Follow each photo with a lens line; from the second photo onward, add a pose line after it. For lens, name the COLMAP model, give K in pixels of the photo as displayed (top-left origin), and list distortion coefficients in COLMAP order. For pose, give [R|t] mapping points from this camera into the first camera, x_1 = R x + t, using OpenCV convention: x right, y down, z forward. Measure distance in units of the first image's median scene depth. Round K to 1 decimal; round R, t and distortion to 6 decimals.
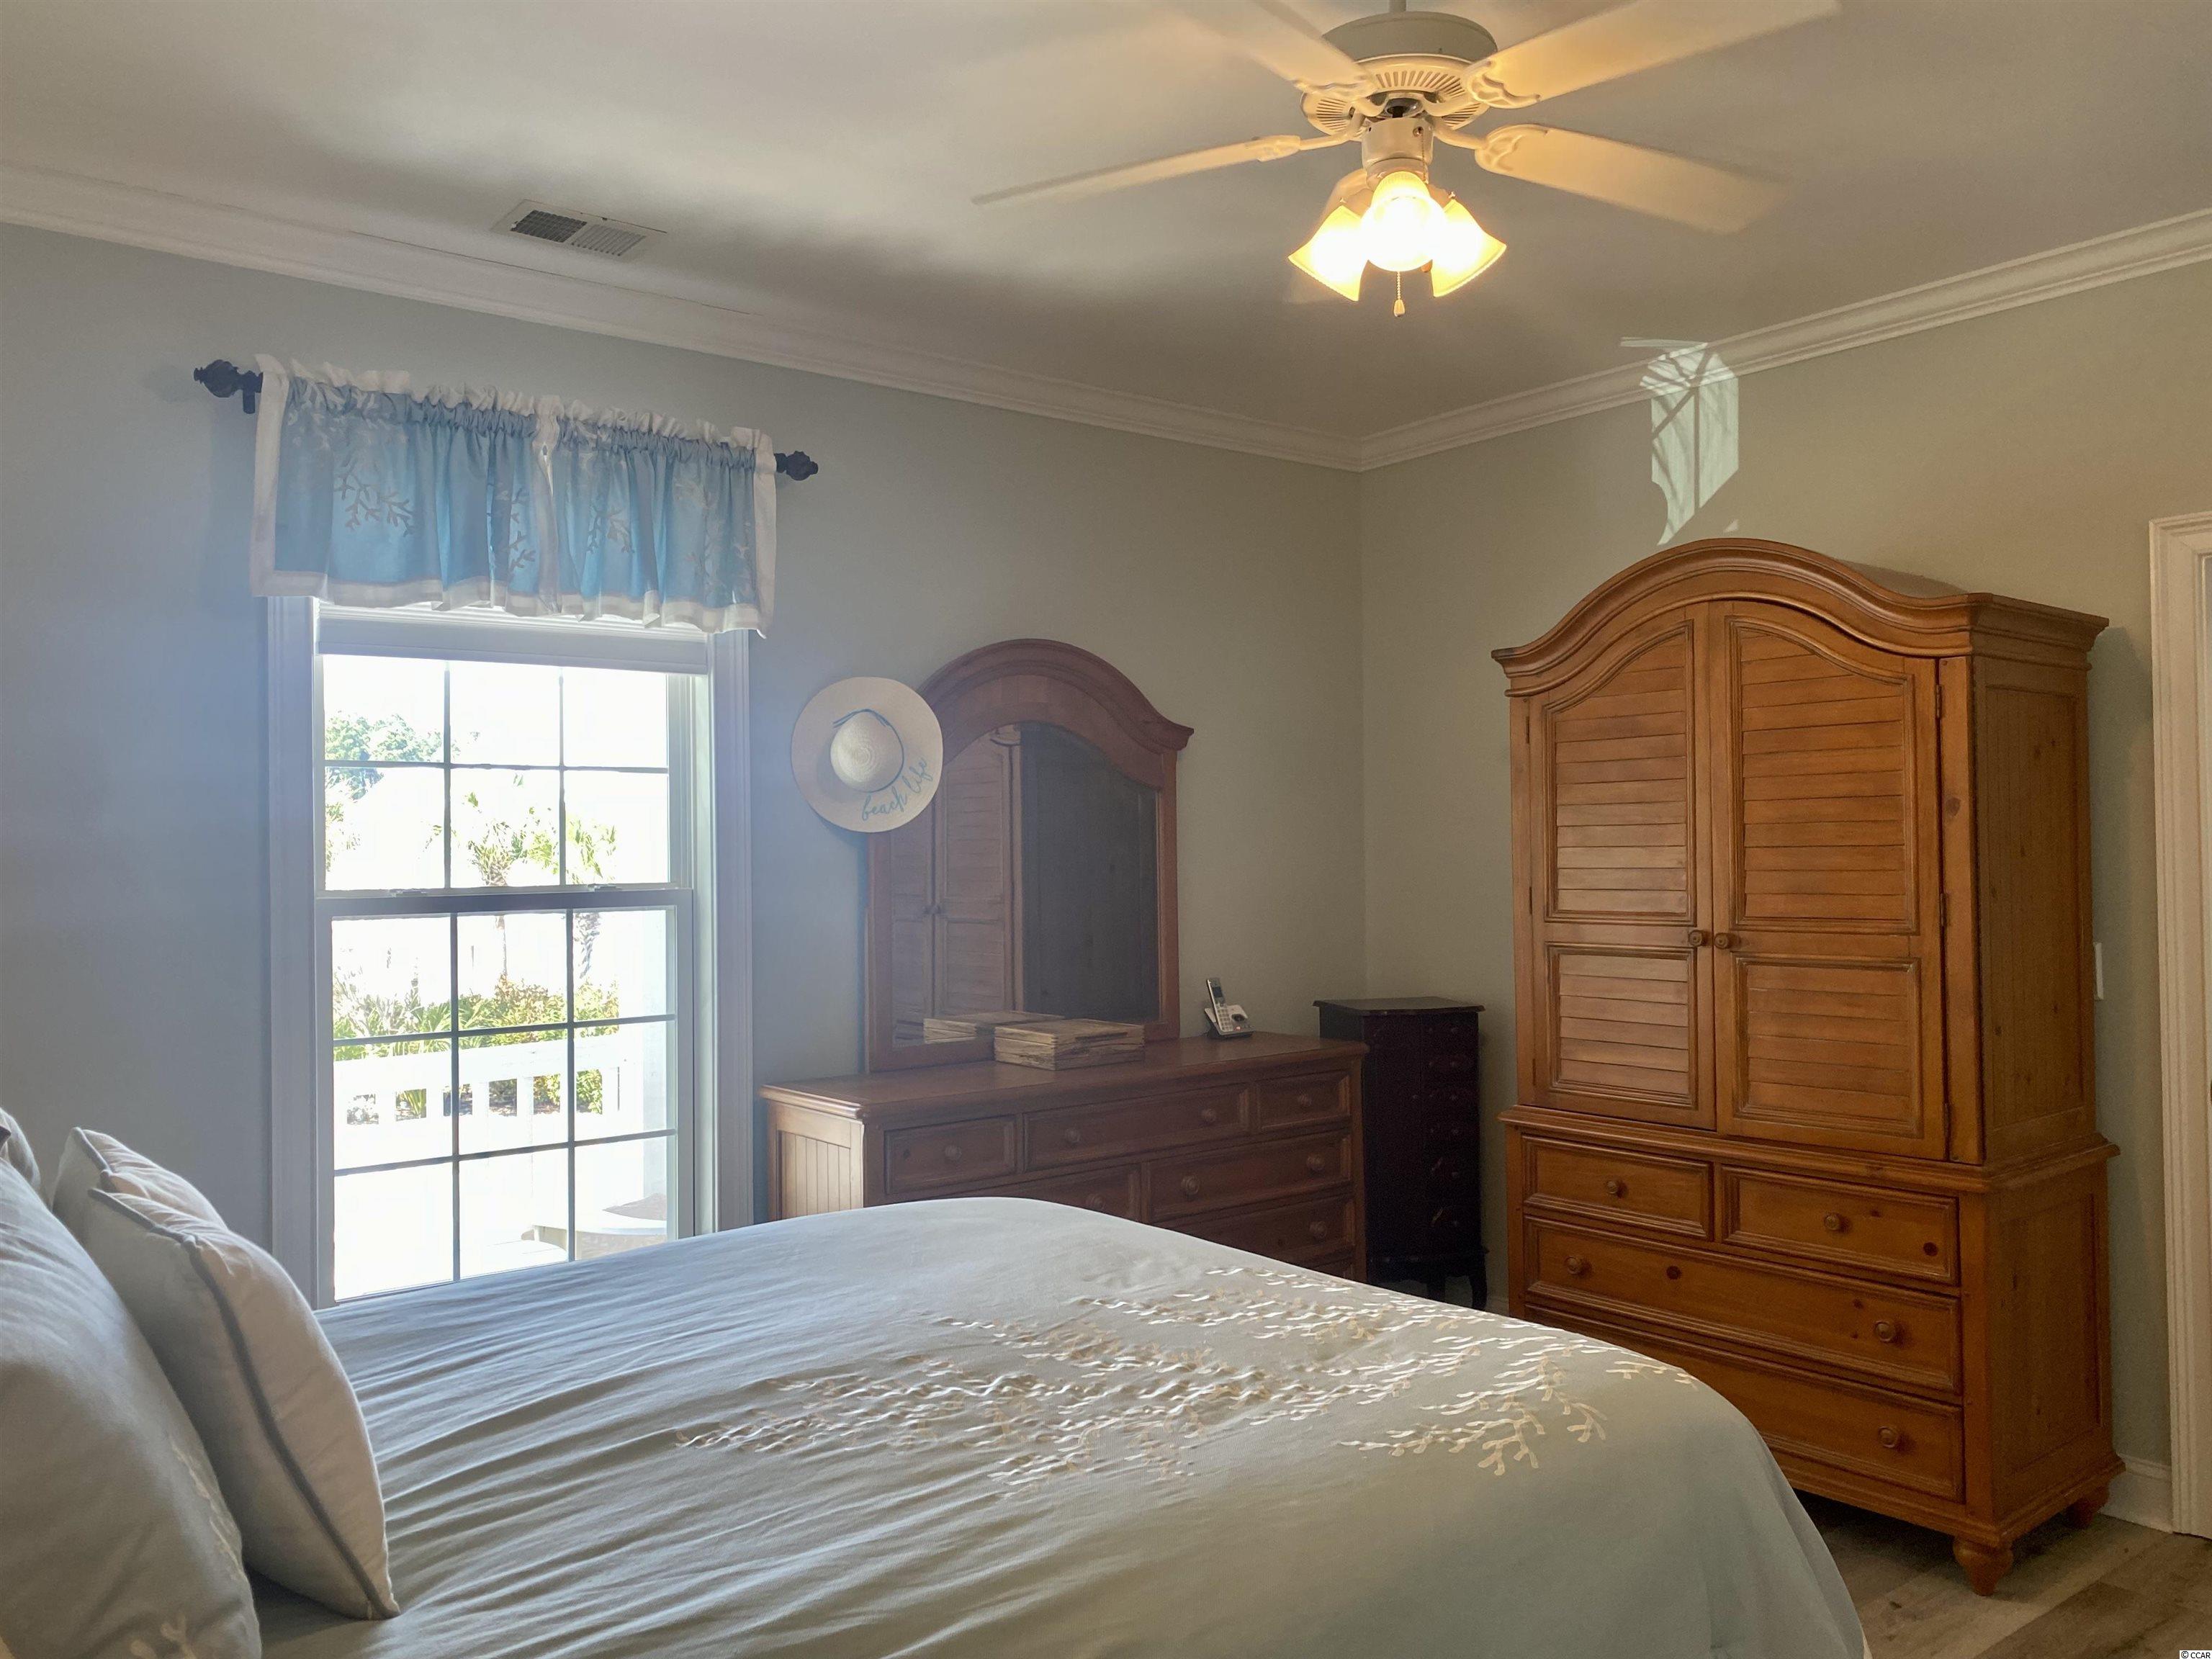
lens RADIAL K [[1696.6, 0, 1074.1], [0, 1696.6, 829.6], [0, 0, 1]] dist [0.028384, 0.000093]
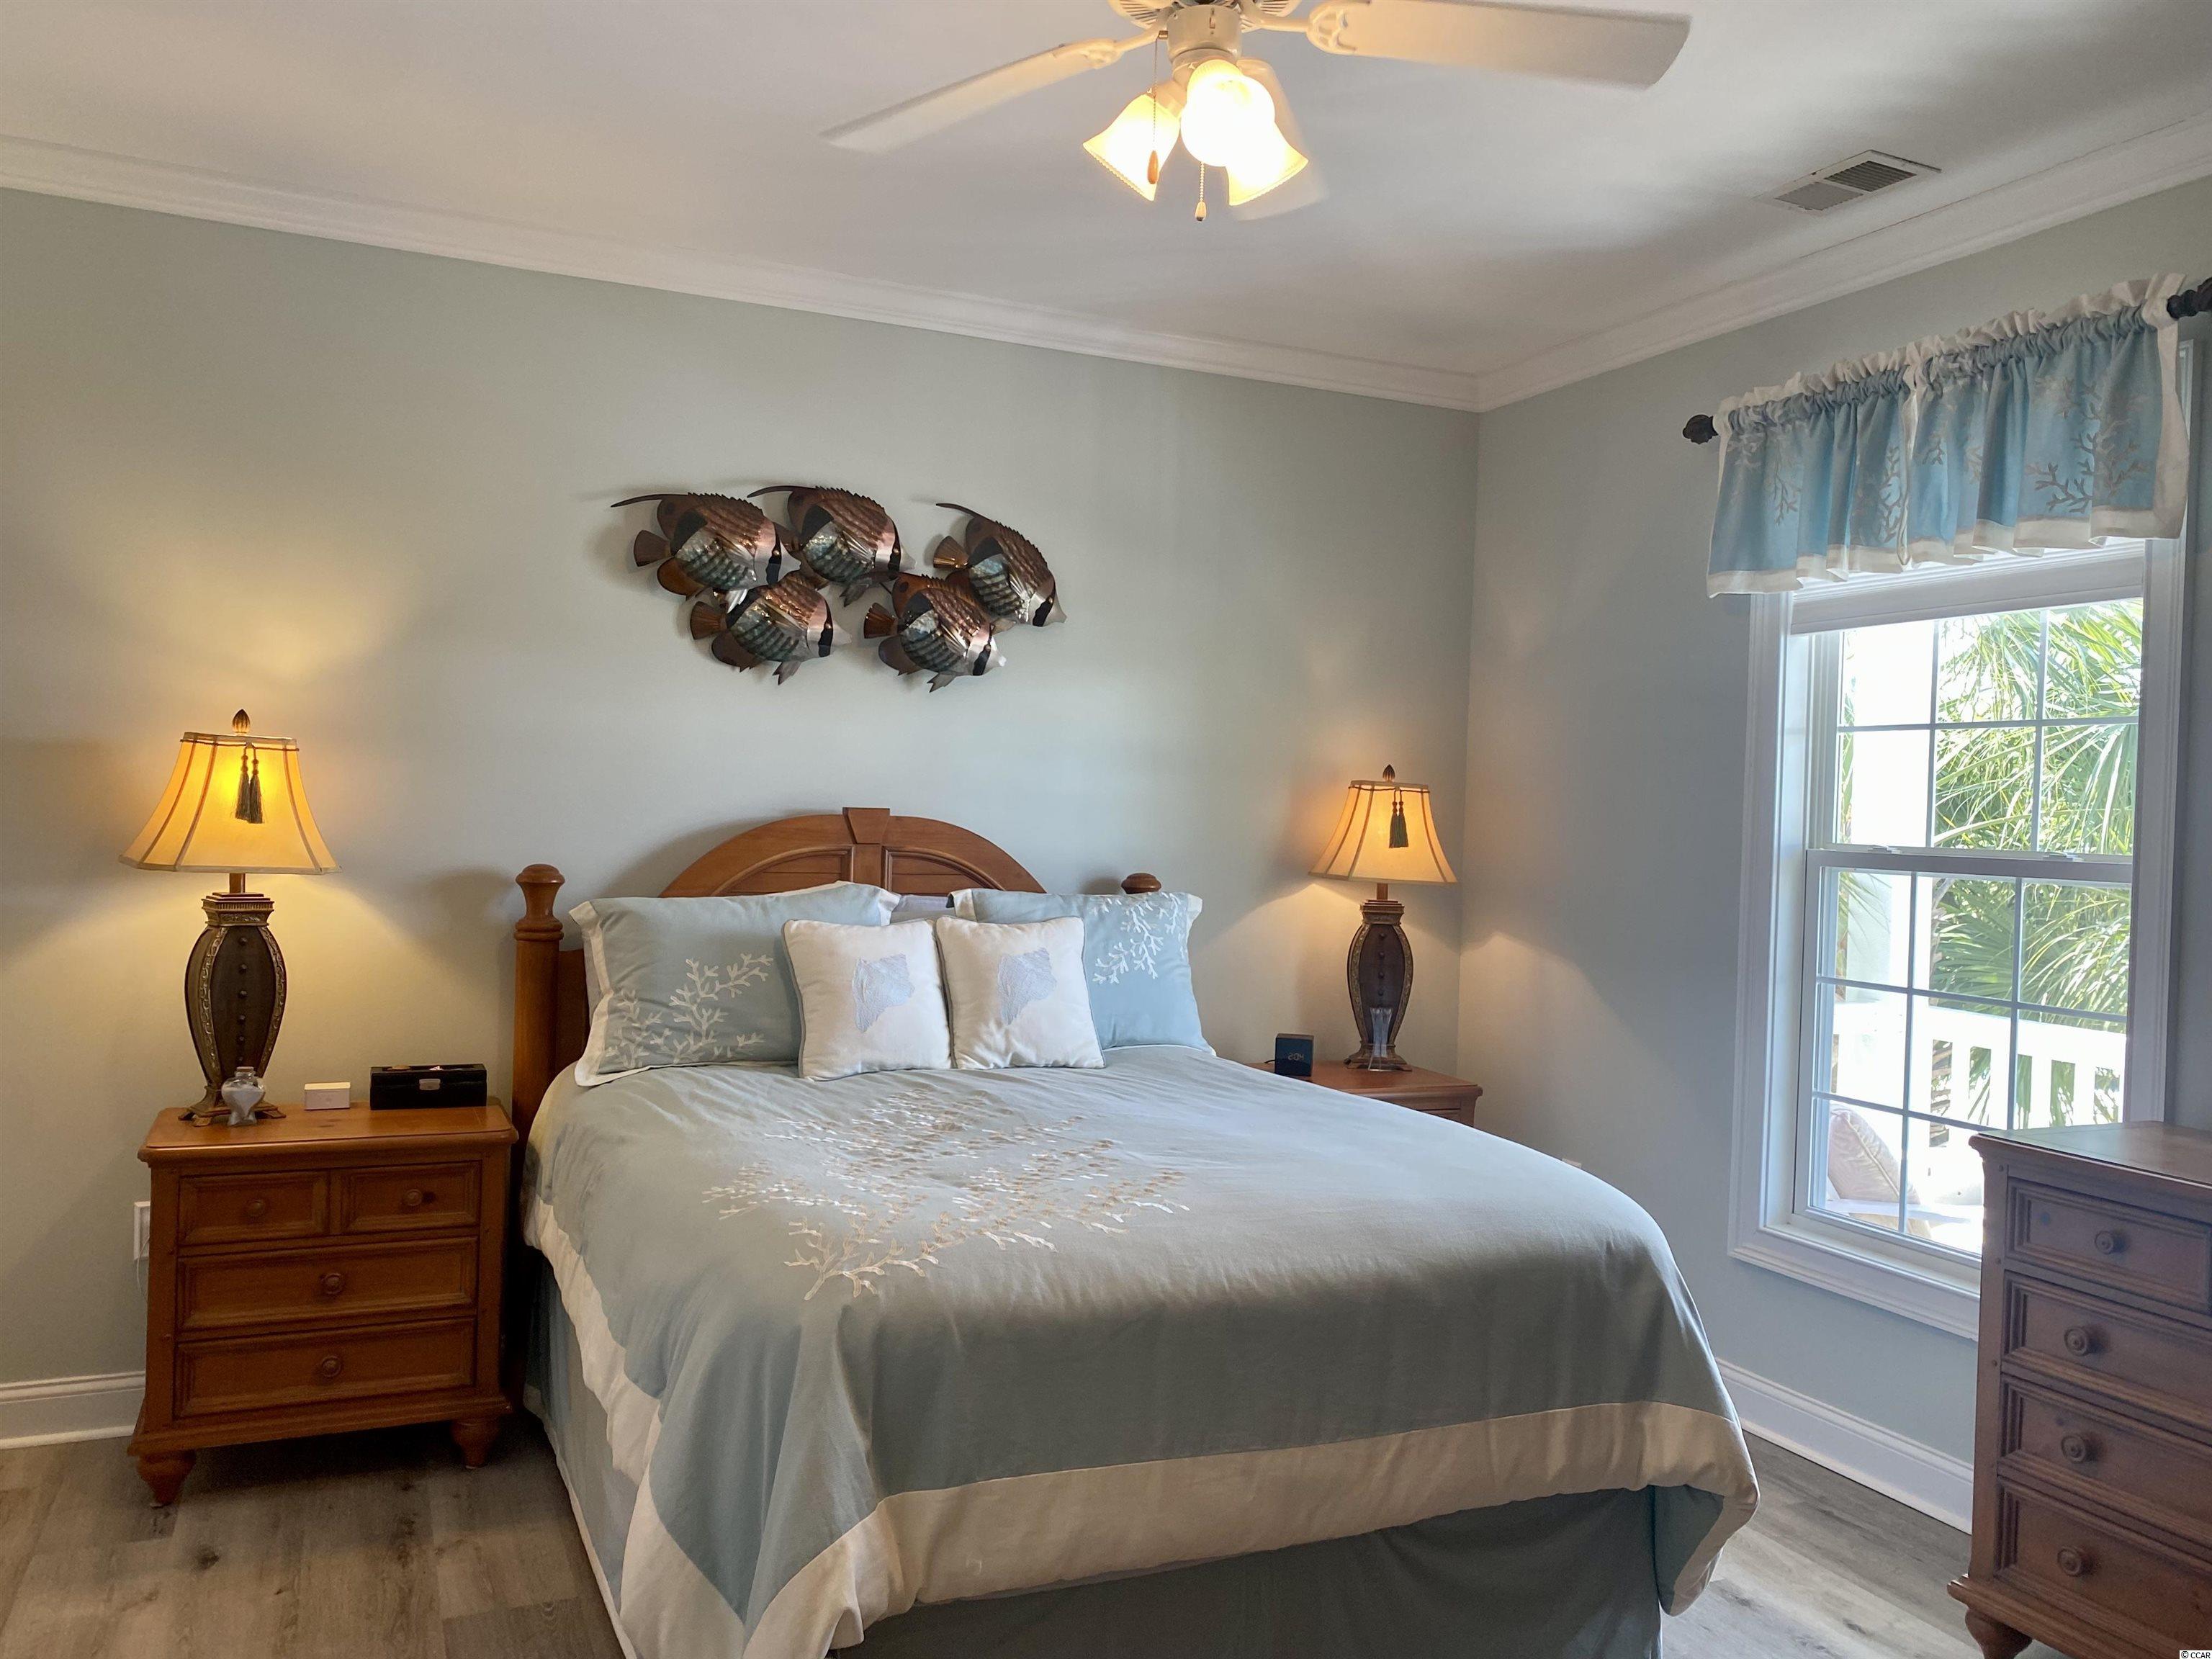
lens RADIAL K [[1707.8, 0, 1106.0], [0, 1707.8, 829.5], [0, 0, 1]] dist [0.060308, -0.050515]
pose [[-0.236357, 0.022074, -0.971416, 0.793344], [-0.013674, 0.999567, 0.026041, 0.004446], [0.971570, 0.019438, -0.235952, 0.819508]]
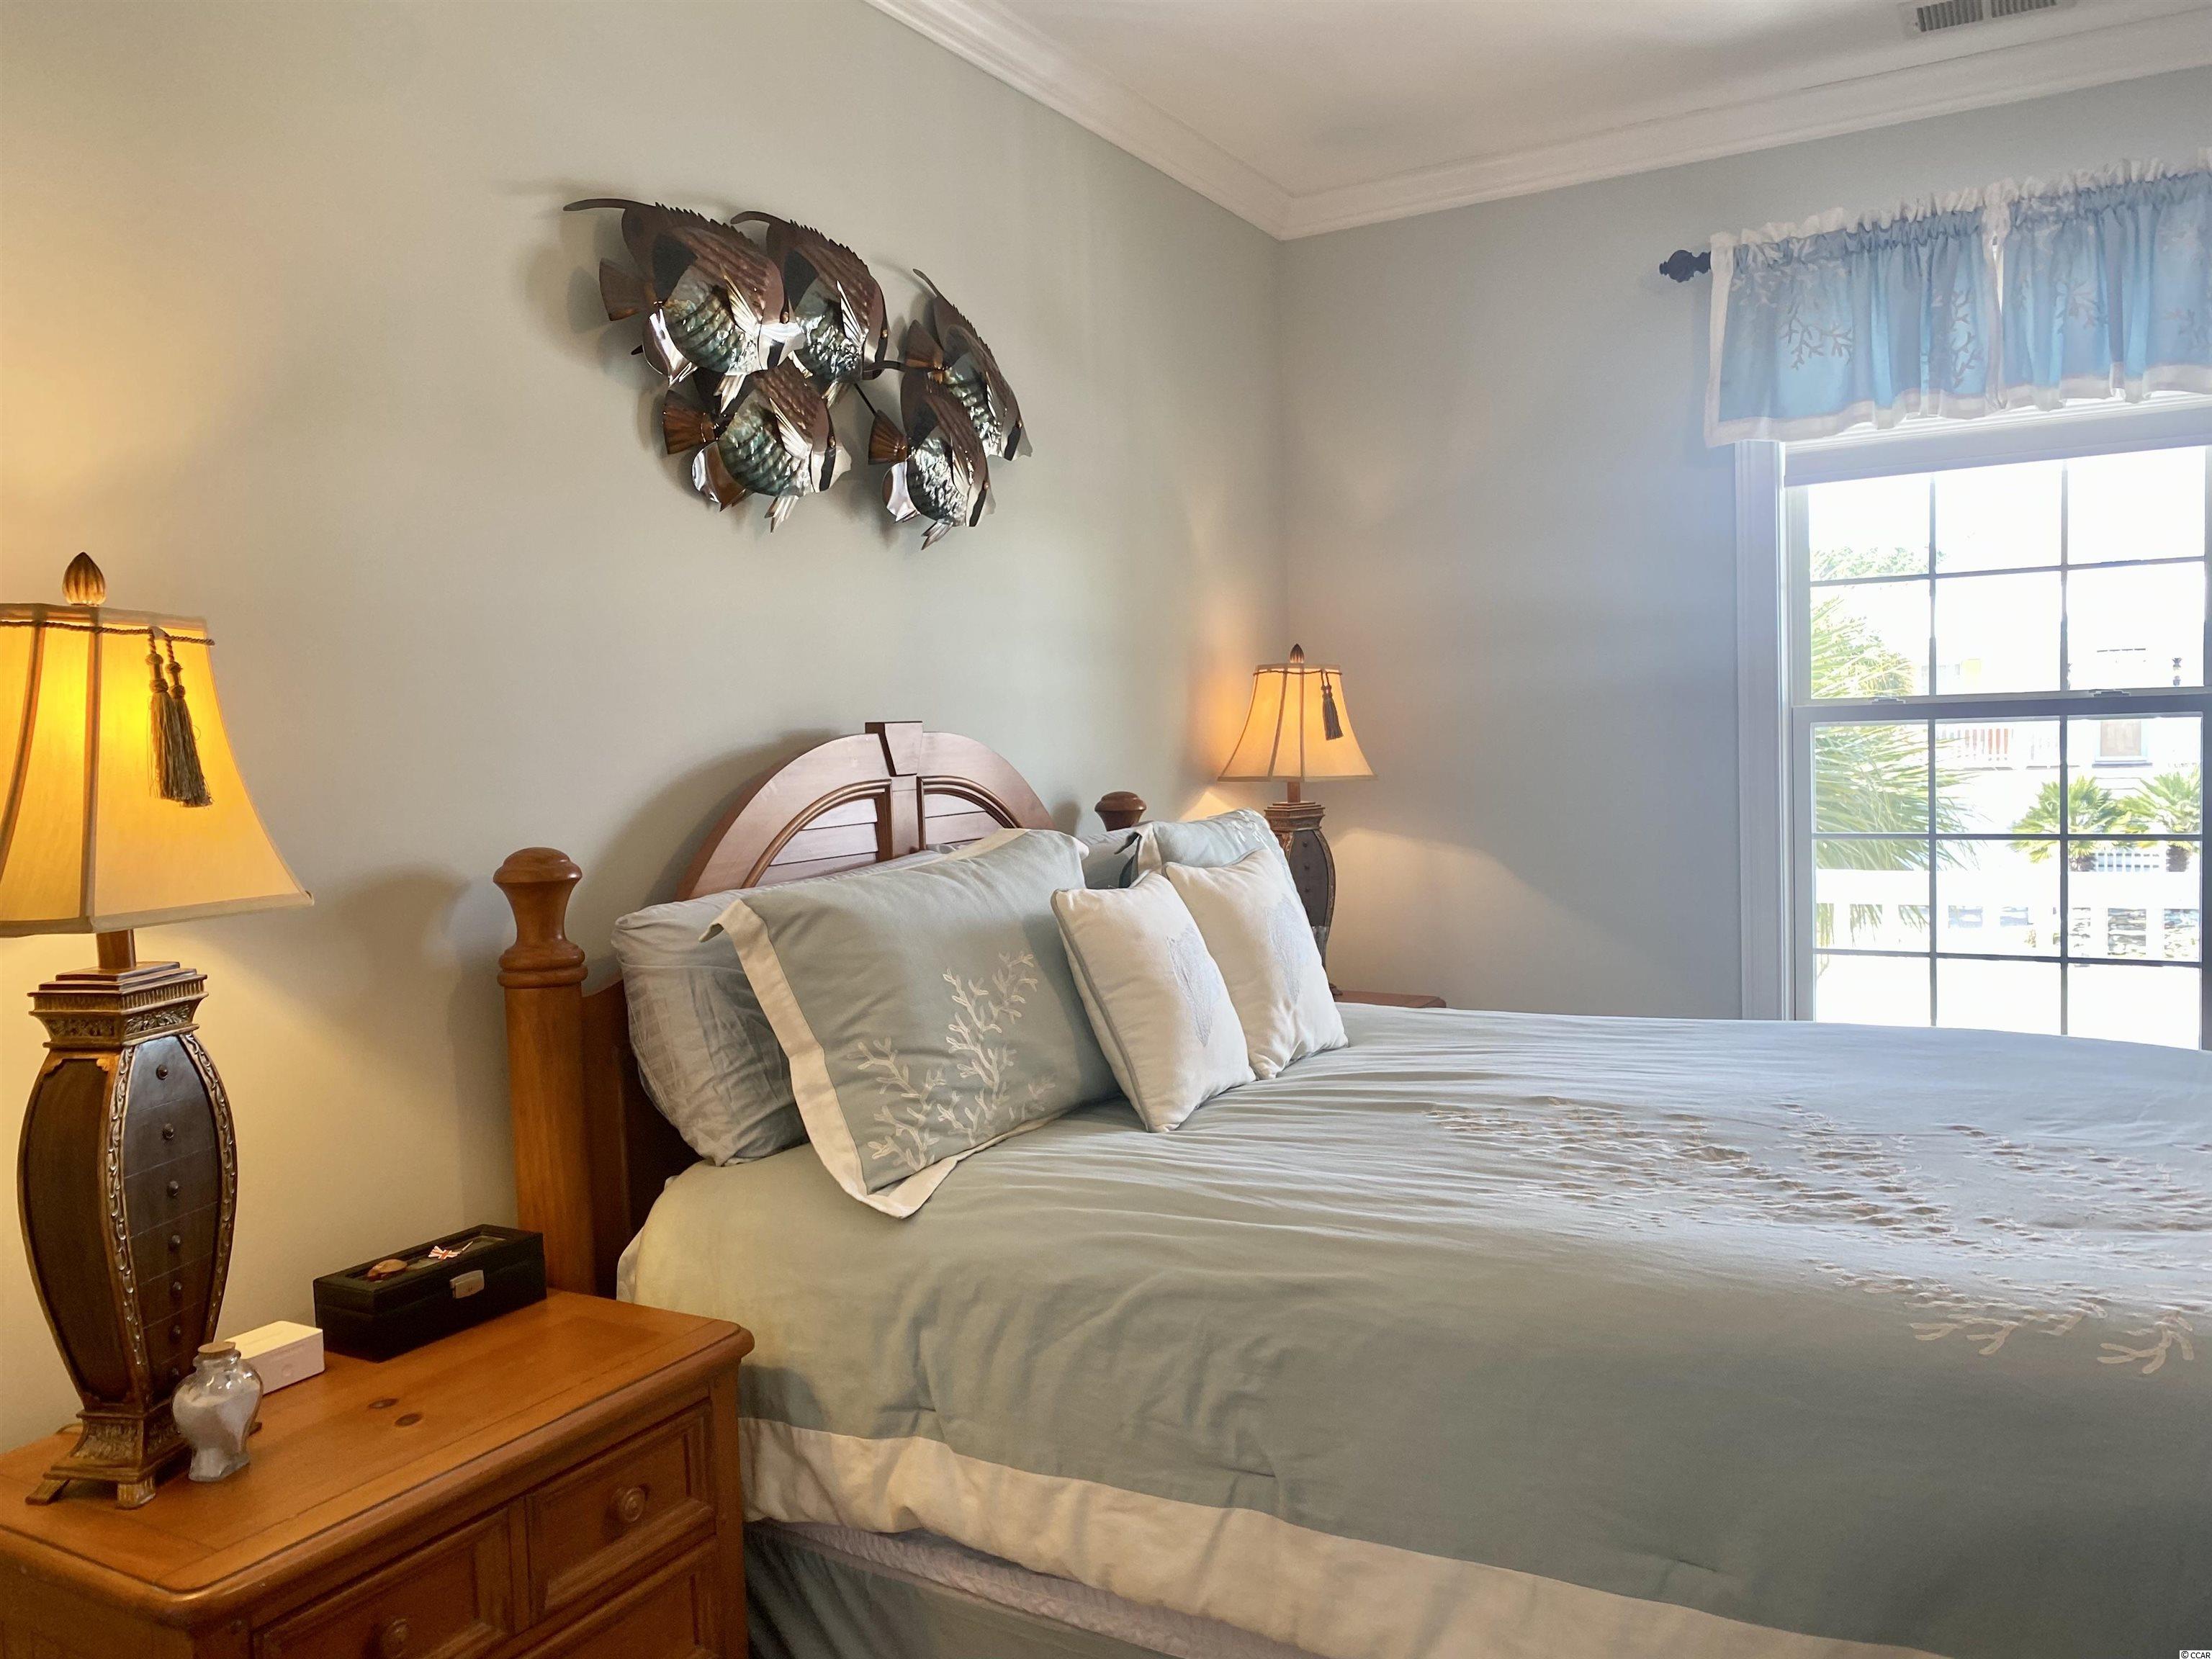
lens RADIAL K [[1707.8, 0, 1106.0], [0, 1707.8, 829.5], [0, 0, 1]] dist [0.060308, -0.050515]
pose [[0.387235, 0.057724, -0.920172, 0.437502], [0.039360, 0.996093, 0.079051, 0.013826], [0.921140, -0.066829, 0.383451, 0.138602]]
